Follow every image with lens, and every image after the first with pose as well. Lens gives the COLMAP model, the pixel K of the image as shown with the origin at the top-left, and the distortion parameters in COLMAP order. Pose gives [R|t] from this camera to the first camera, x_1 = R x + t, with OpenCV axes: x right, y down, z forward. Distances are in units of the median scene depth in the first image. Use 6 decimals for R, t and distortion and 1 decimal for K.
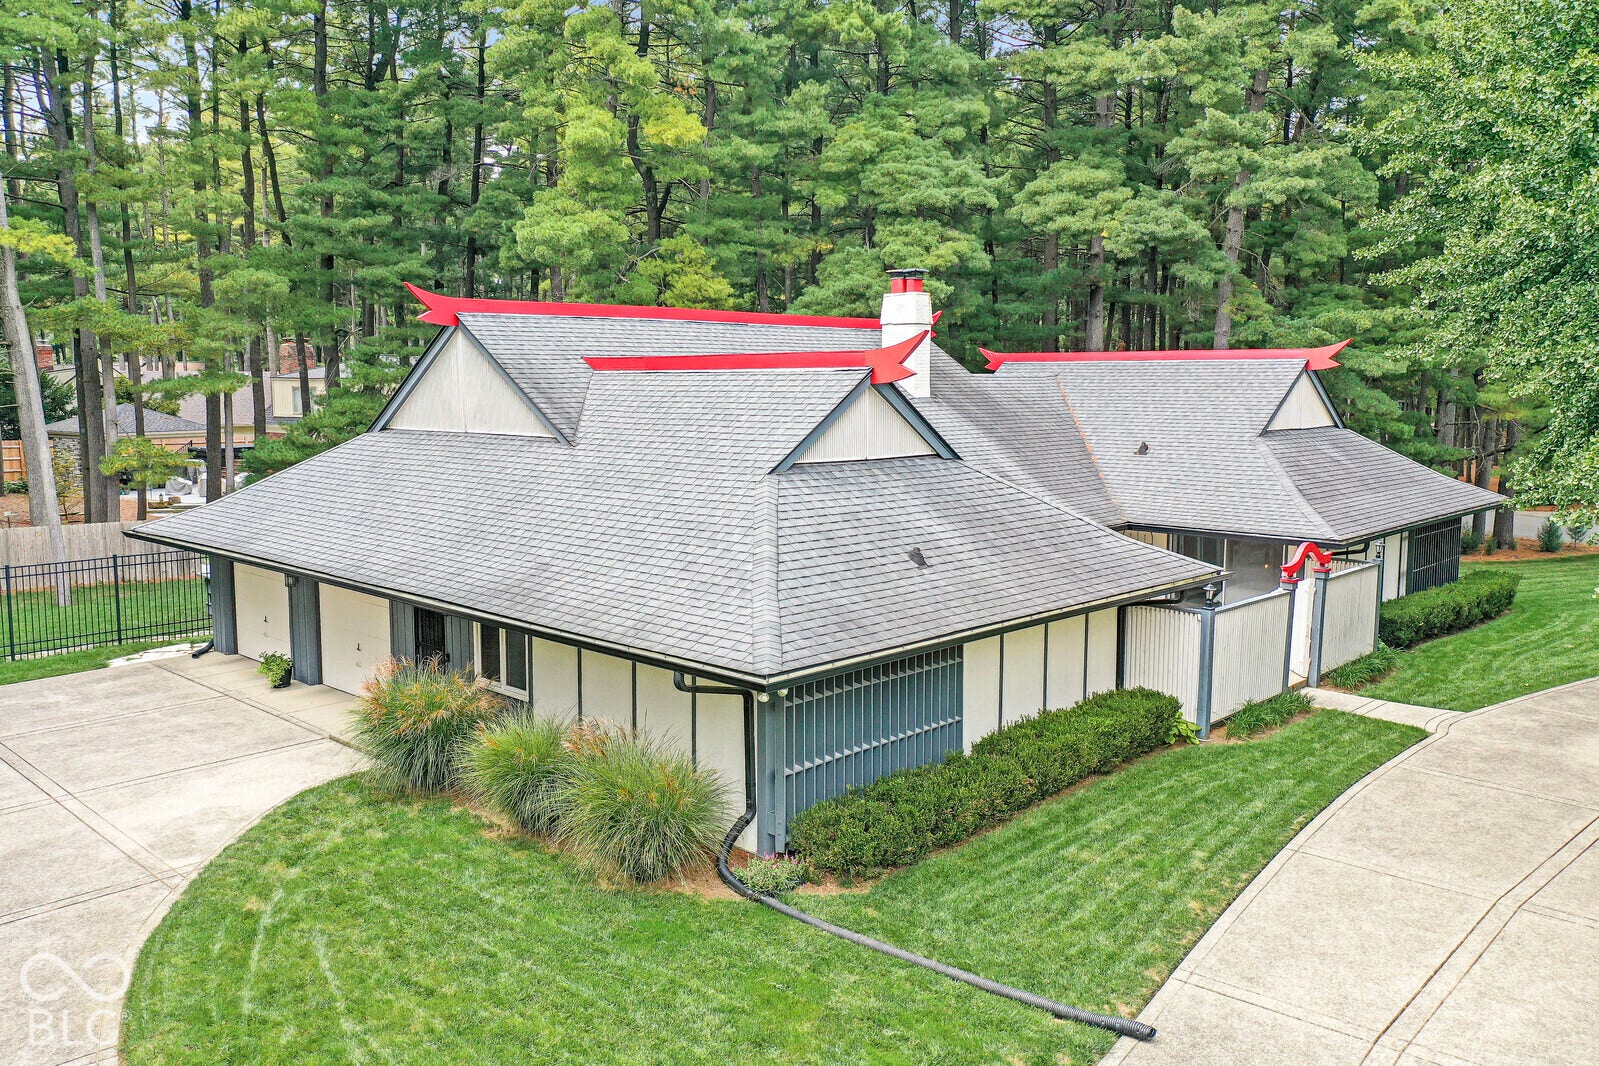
lens RADIAL K [[1245.0, 0, 799.5], [0, 1245.0, 533.0], [0, 0, 1]] dist [0.003790, 0.000190]
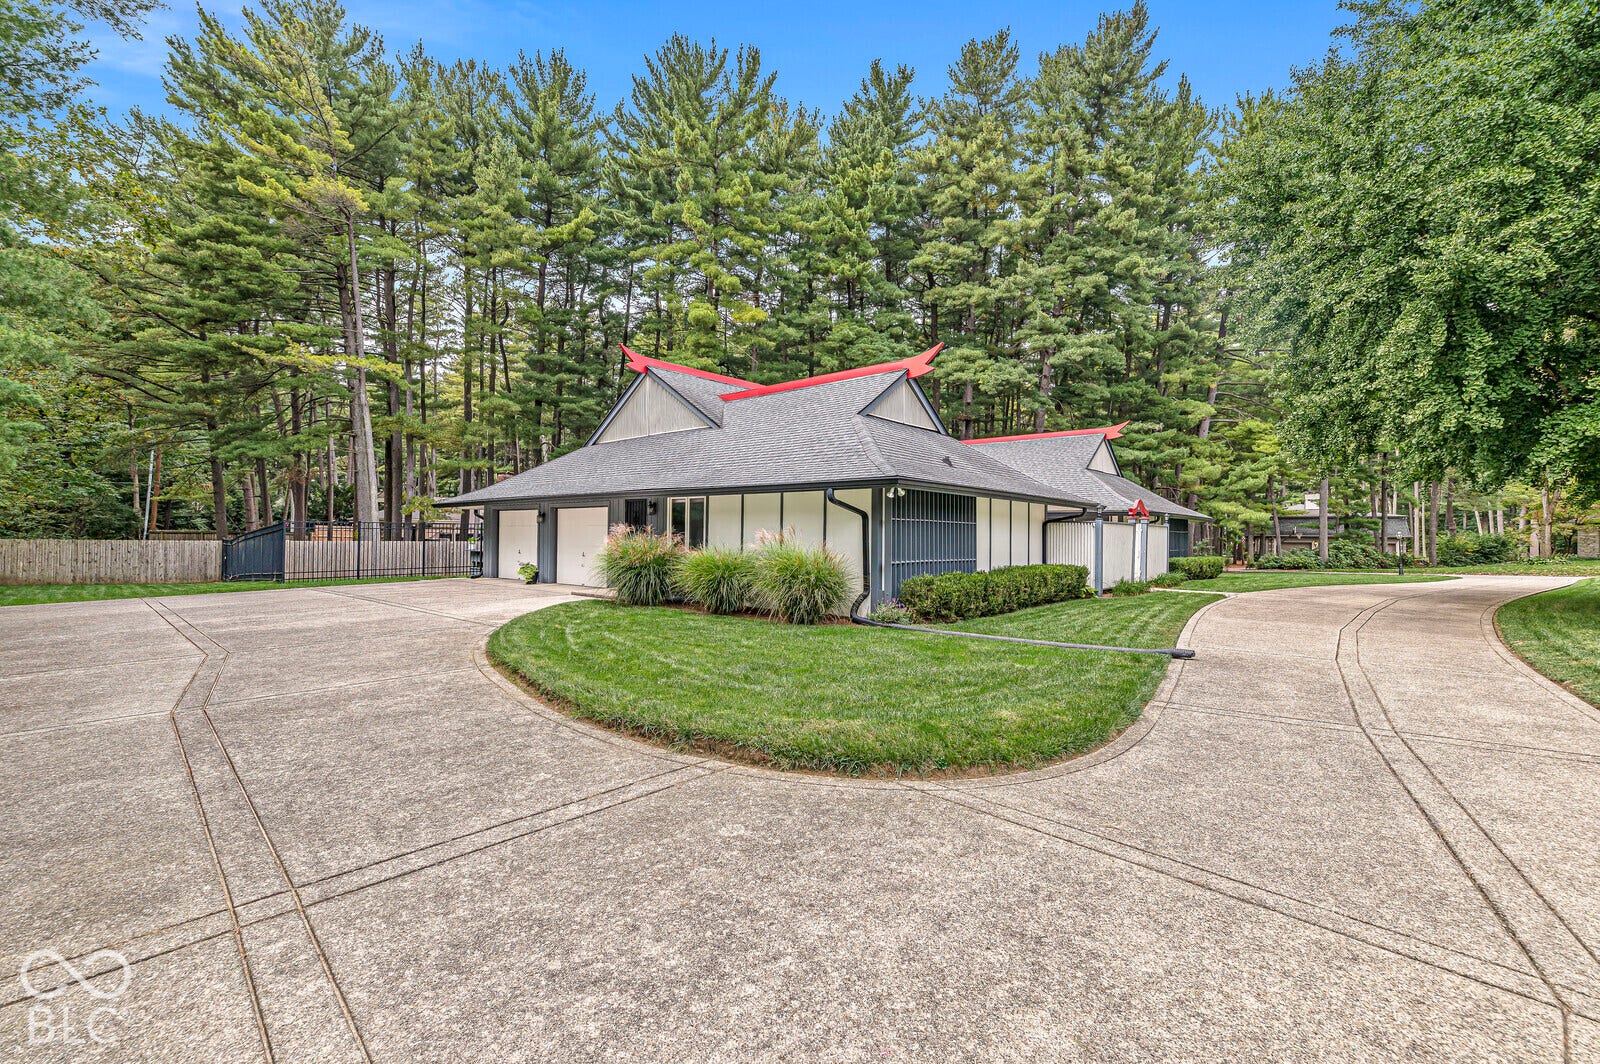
lens RADIAL K [[676.2, 0, 800.0], [0, 676.2, 532.0], [0, 0, 1]] dist [0.000182, -0.000046]
pose [[0.998644, 0.013088, 0.050386, -0.074352], [-0.006859, 0.992521, -0.121883, 0.112593], [-0.051604, 0.121372, 0.991265, 0.061074]]
